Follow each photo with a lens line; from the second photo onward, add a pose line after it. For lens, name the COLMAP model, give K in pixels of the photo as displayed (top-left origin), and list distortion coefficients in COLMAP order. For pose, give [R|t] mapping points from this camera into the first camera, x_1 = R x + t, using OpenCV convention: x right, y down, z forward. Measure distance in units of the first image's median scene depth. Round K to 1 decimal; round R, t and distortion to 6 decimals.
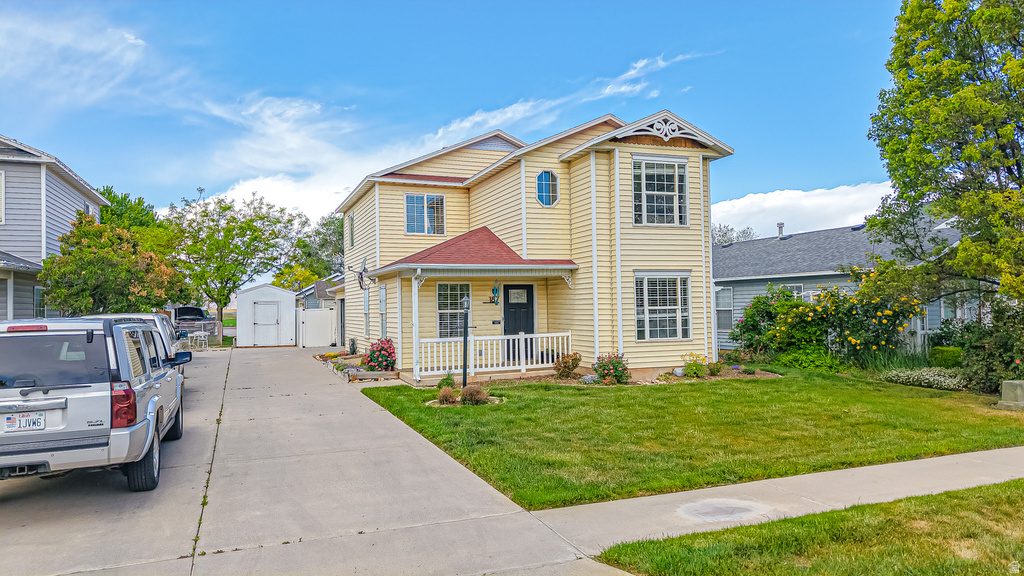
lens RADIAL K [[683.6, 0, 511.2], [0, 683.6, 284.0], [0, 0, 1]] dist [0.028407, -0.032109]
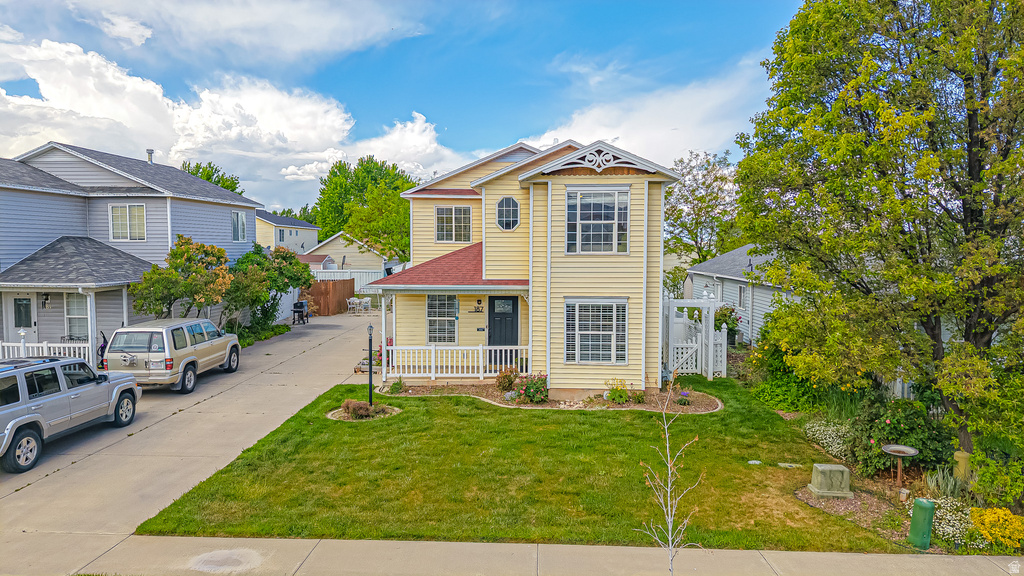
lens RADIAL K [[683.6, 0, 514.2], [0, 683.6, 282.7], [0, 0, 1]] dist [0.028407, -0.032109]
pose [[0.914708, 0.043027, -0.401818, 0.517392], [-0.006467, 0.995747, 0.091902, -0.134859], [0.404063, -0.081465, 0.911096, 0.009174]]
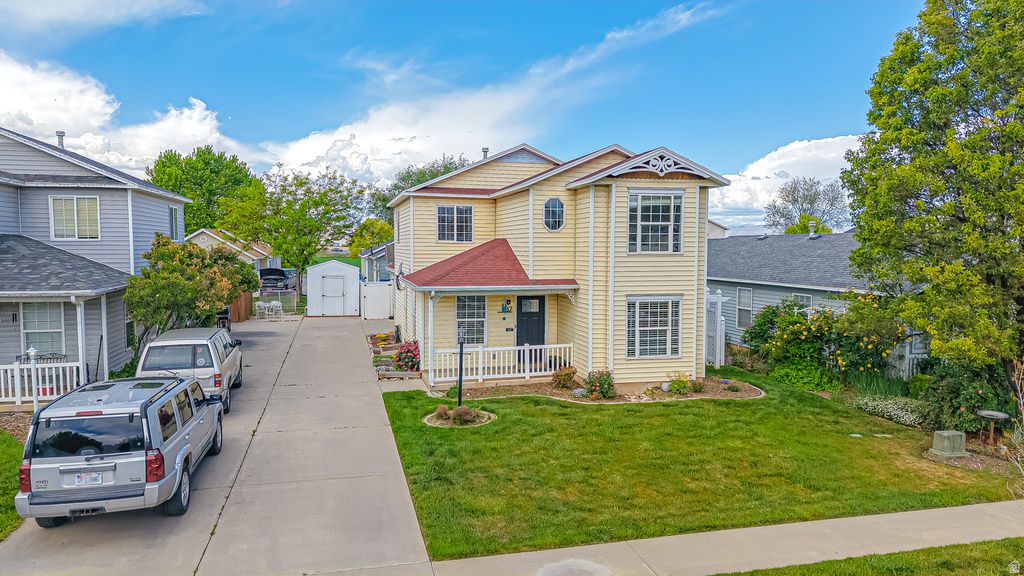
lens RADIAL K [[683.6, 0, 512.0], [0, 683.6, 281.5], [0, 0, 1]] dist [0.028407, -0.032109]
pose [[0.991866, 0.028614, -0.124030, 0.128895], [-0.017697, 0.995942, 0.088246, -0.132189], [0.126052, -0.085333, 0.988347, -0.107316]]
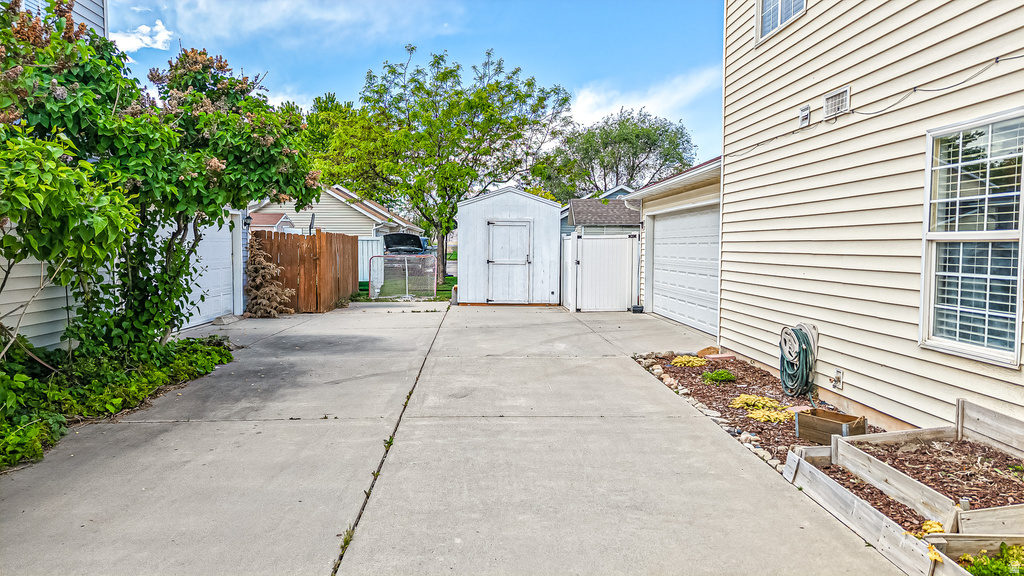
lens RADIAL K [[683.6, 0, 512.9], [0, 683.6, 297.1], [0, 0, 1]] dist [0.028407, -0.032109]
pose [[0.947712, 0.042330, -0.316308, -0.359970], [-0.006598, 0.993551, 0.113194, 0.047729], [0.319059, -0.105189, 0.941879, 0.967976]]
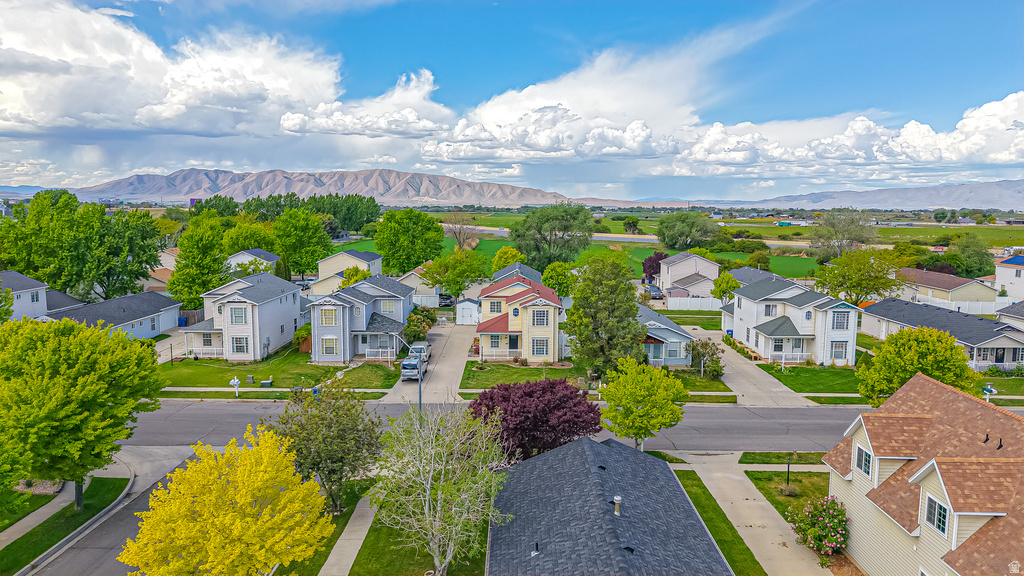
lens RADIAL K [[683.6, 0, 509.1], [0, 683.6, 288.1], [0, 0, 1]] dist [0.028407, -0.032109]
pose [[0.927210, 0.067616, -0.368388, 1.455473], [-0.007905, 0.986883, 0.161242, -0.915244], [0.374459, -0.146593, 0.915582, -2.557851]]
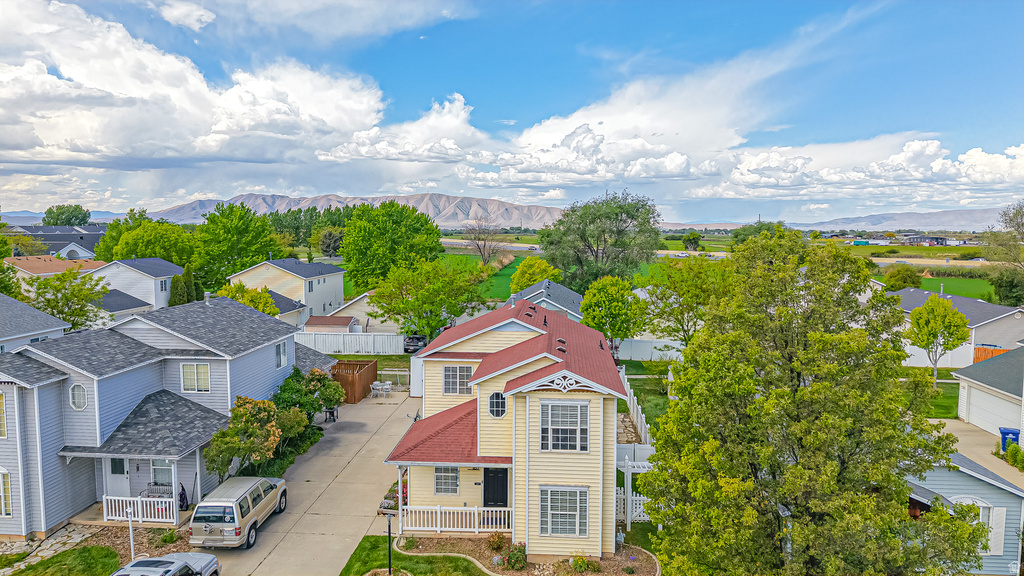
lens RADIAL K [[683.6, 0, 512.0], [0, 683.6, 273.4], [0, 0, 1]] dist [0.028407, -0.032109]
pose [[0.900550, 0.048989, -0.431984, 0.681029], [-0.002733, 0.994249, 0.107054, -0.567751], [0.434744, -0.095226, 0.895505, -0.199946]]
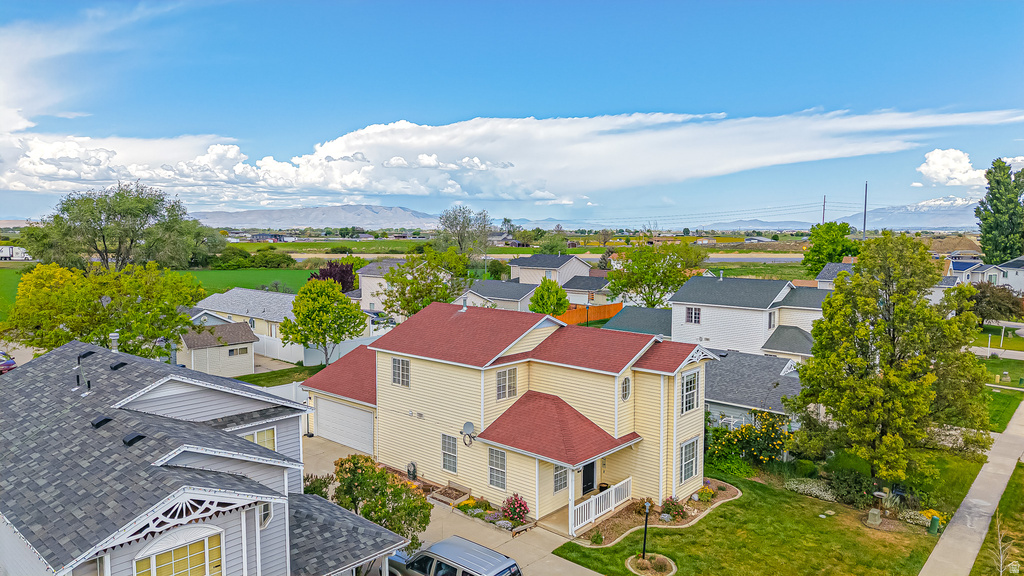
lens RADIAL K [[683.6, 0, 507.9], [0, 683.6, 280.1], [0, 0, 1]] dist [0.028407, -0.032109]
pose [[0.890757, -0.014511, 0.454249, -0.901900], [-0.035292, 0.994264, 0.100967, -0.543662], [-0.453108, -0.105968, 0.885135, -0.217116]]
